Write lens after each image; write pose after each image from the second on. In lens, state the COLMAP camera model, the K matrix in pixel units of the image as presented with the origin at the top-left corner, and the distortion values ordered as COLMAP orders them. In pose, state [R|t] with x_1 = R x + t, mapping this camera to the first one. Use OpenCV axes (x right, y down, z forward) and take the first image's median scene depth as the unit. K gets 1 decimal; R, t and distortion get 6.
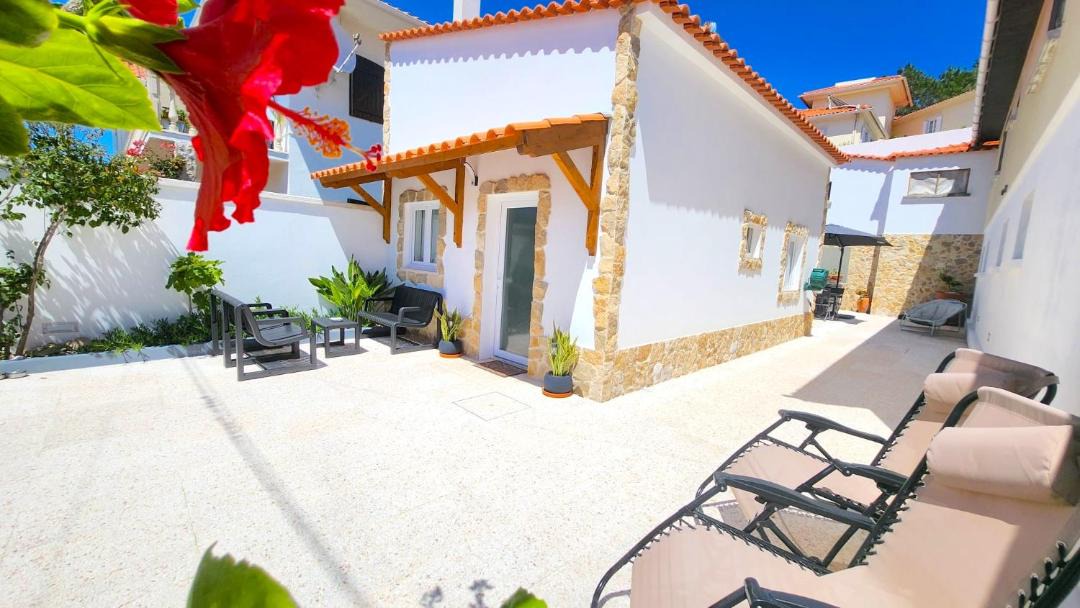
lens RADIAL K [[430.1, 0, 533.6], [0, 430.1, 303.4], [0, 0, 1]] dist [-0.002300, 0.004396]
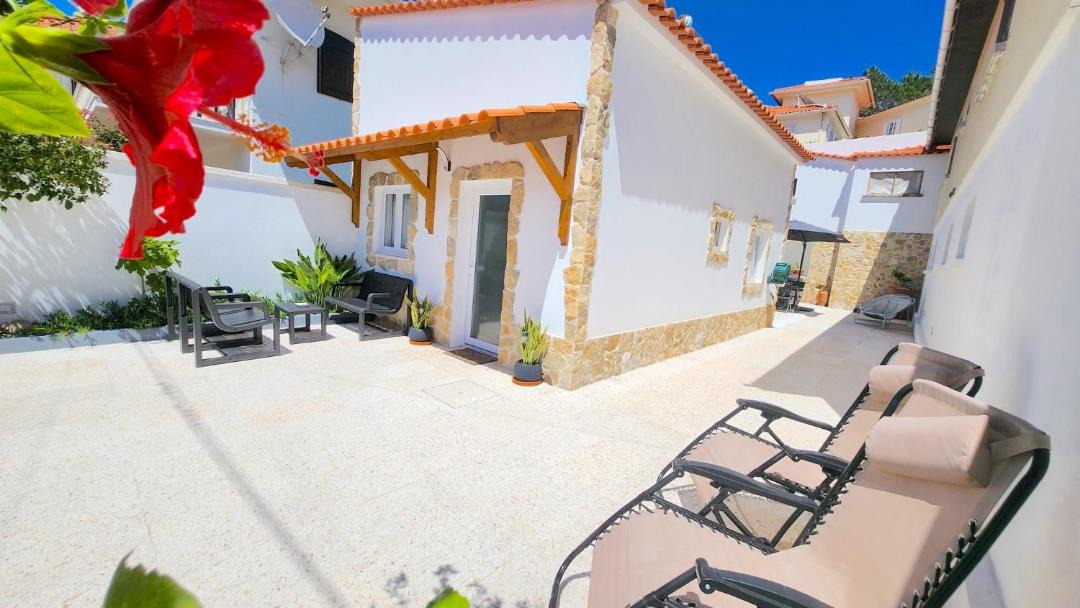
lens RADIAL K [[430.1, 0, 533.6], [0, 430.1, 303.4], [0, 0, 1]] dist [-0.002300, 0.004396]
pose [[0.997960, 0.016597, 0.061645, 0.005256], [-0.018382, 0.999425, 0.028500, -0.003215], [-0.061137, -0.029575, 0.997691, -0.003160]]
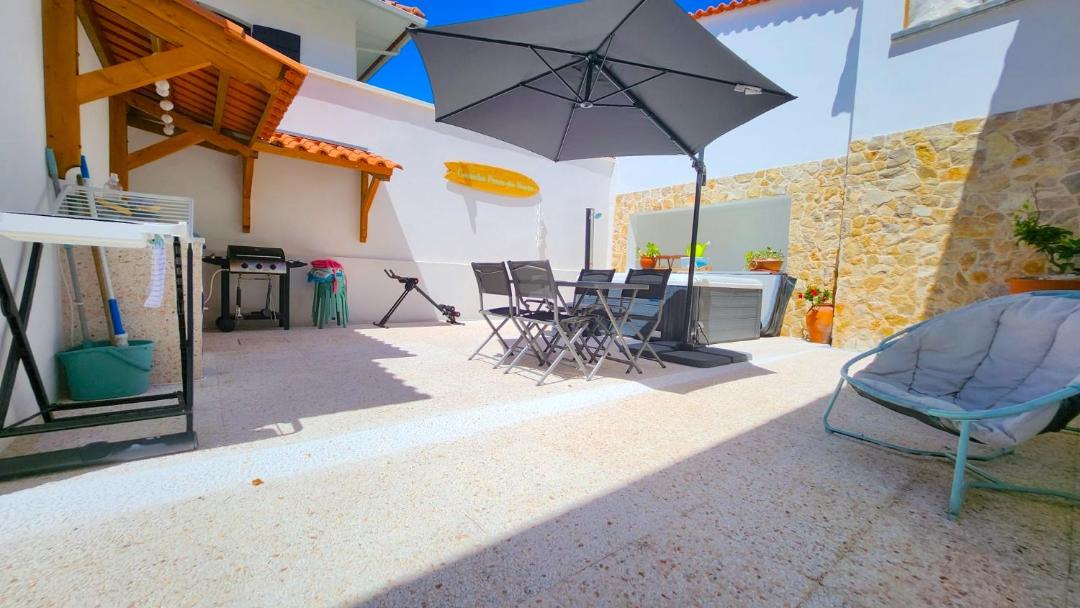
lens RADIAL K [[430.1, 0, 533.6], [0, 430.1, 303.4], [0, 0, 1]] dist [-0.002300, 0.004396]
pose [[0.993997, -0.017947, -0.107928, 2.248567], [0.011181, 0.997952, -0.062977, 0.029523], [0.108837, 0.061393, 0.992162, 2.338791]]
